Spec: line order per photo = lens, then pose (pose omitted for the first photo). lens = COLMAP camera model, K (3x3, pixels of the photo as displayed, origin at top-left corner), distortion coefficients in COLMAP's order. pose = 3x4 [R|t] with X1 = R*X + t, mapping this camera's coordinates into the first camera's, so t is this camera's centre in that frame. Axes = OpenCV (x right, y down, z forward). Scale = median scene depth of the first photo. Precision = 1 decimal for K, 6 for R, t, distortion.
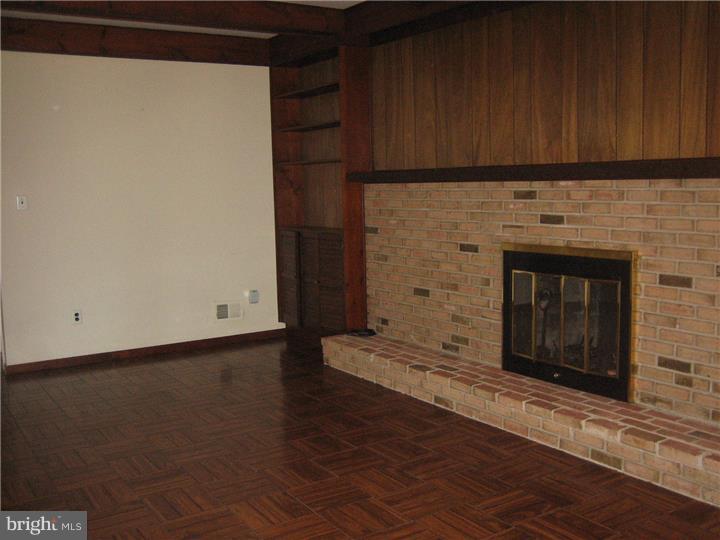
lens RADIAL K [[758.8, 0, 369.3], [0, 758.8, 271.5], [0, 0, 1]] dist [-0.149149, 0.202653]
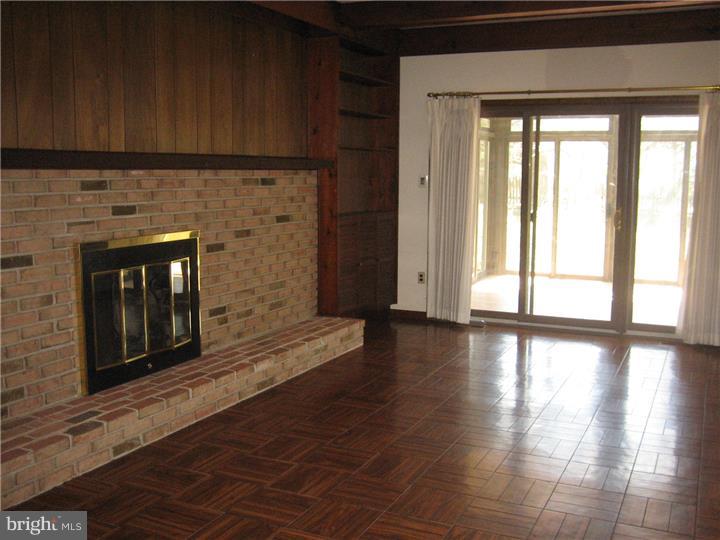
lens RADIAL K [[758.8, 0, 369.3], [0, 758.8, 271.5], [0, 0, 1]] dist [-0.149149, 0.202653]
pose [[-0.519767, -0.094086, 0.849112, -0.737532], [0.102232, 0.979925, 0.171160, -0.124664], [-0.848169, 0.175770, -0.499714, 1.233212]]
